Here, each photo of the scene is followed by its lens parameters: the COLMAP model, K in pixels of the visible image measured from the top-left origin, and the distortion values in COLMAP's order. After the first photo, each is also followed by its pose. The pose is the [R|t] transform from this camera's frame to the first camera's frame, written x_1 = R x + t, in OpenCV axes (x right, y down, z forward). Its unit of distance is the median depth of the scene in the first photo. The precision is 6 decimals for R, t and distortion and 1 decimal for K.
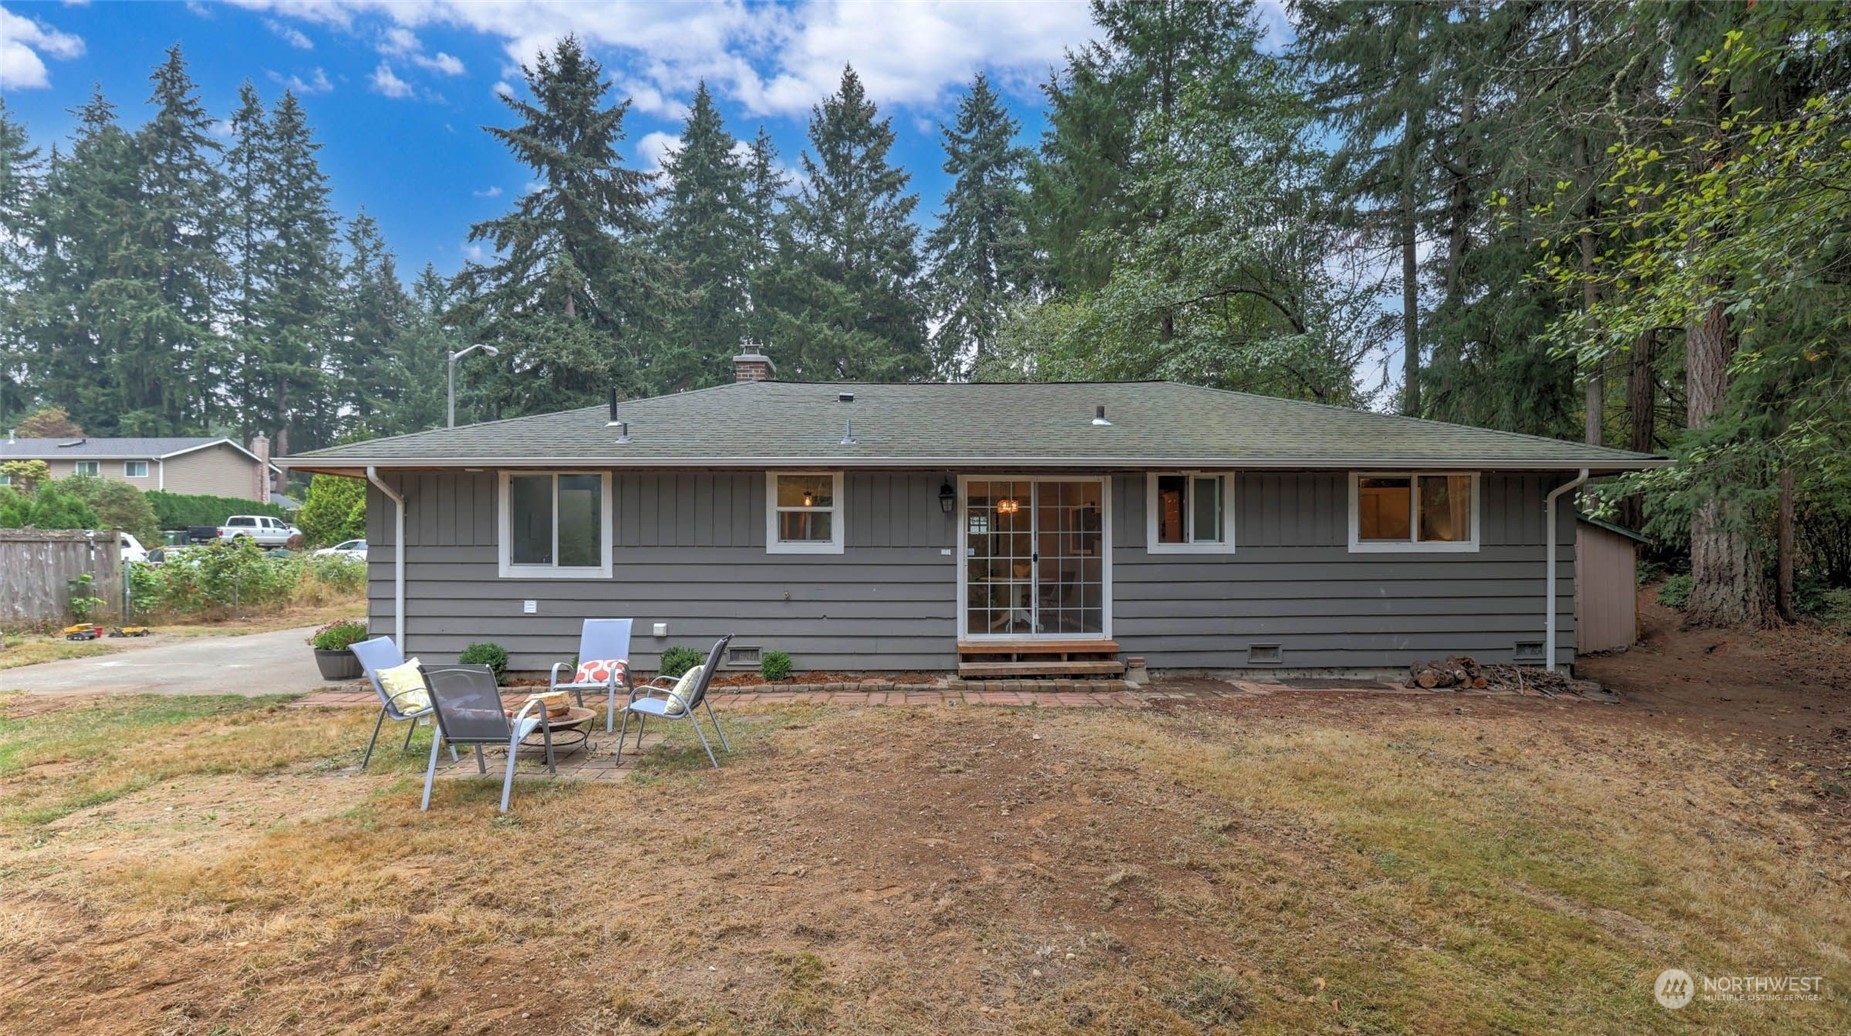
lens RADIAL K [[821.3, 0, 913.4], [0, 821.3, 509.6], [0, 0, 1]] dist [-0.034495, 0.000094]
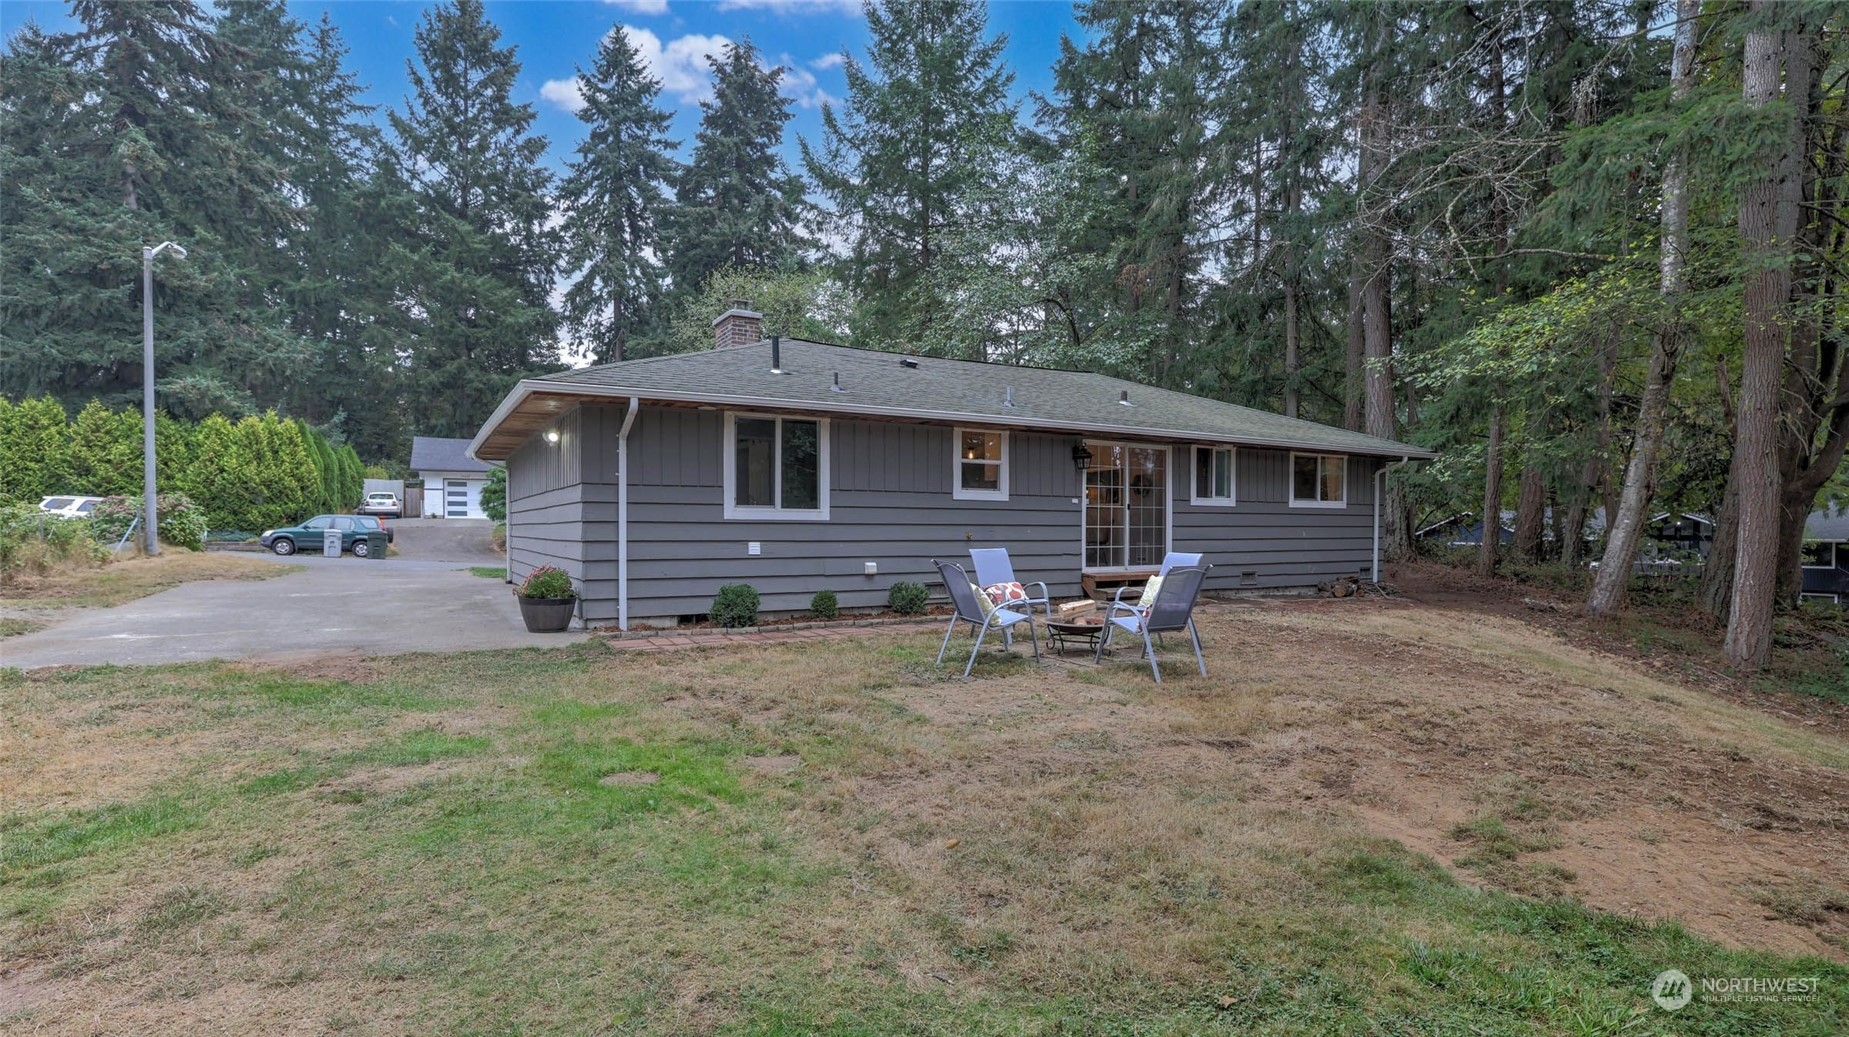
lens RADIAL K [[798.6, 0, 917.0], [0, 798.6, 500.8], [0, 0, 1]] dist [-0.043218, 0.016613]
pose [[0.898212, 0.017058, 0.439230, -0.693101], [-0.027924, 0.999443, 0.018291, 0.035693], [-0.438674, -0.028695, 0.898188, 0.030262]]
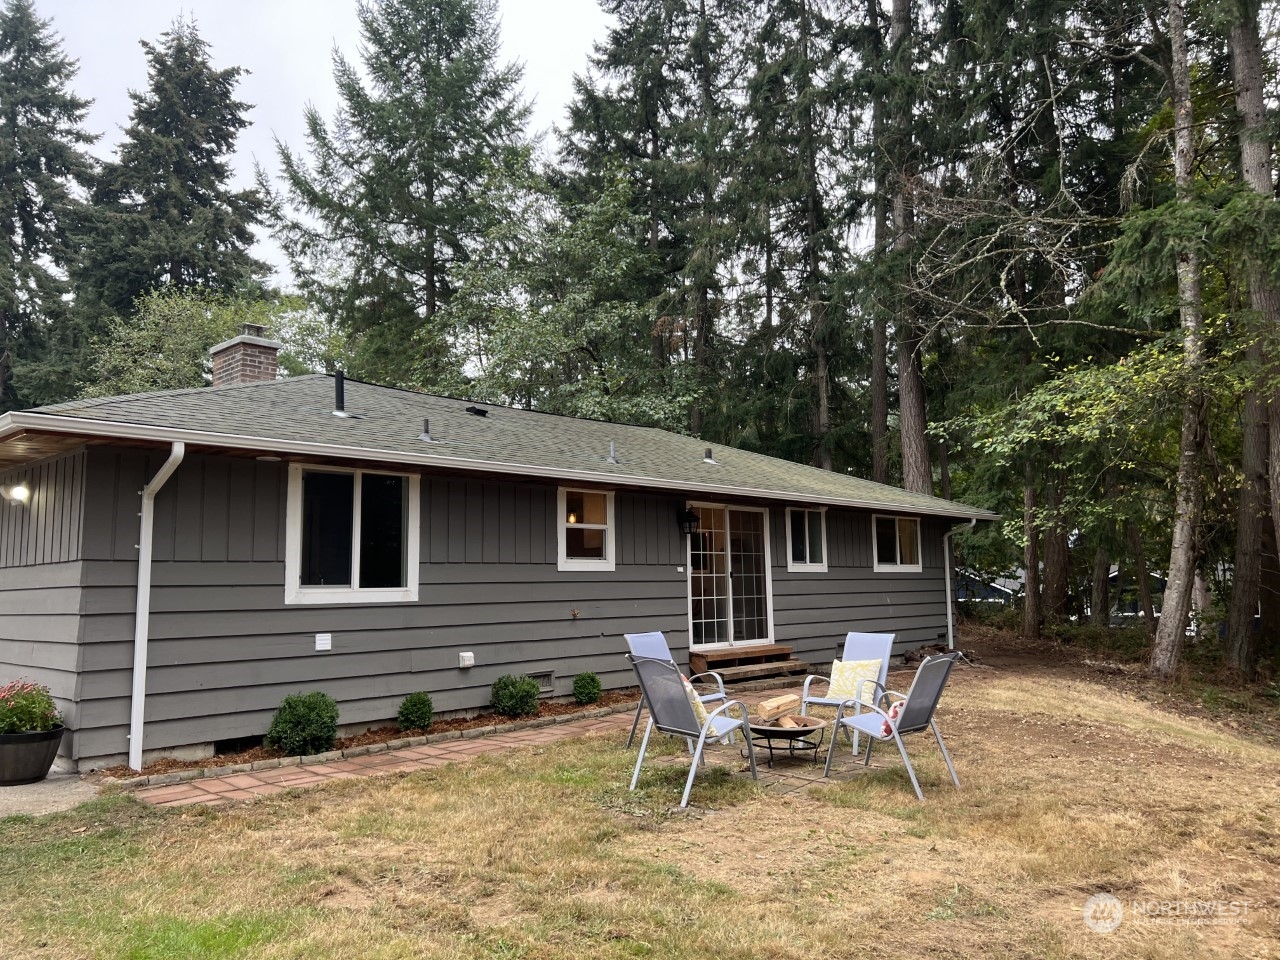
lens RADIAL K [[859.4, 0, 633.0], [0, 859.4, 464.7], [0, 0, 1]] dist [0.047751, -0.050824]
pose [[0.742860, 0.081913, 0.664416, -0.776020], [-0.020624, 0.994815, -0.099589, 0.027431], [-0.669129, 0.060278, 0.740698, 0.182577]]
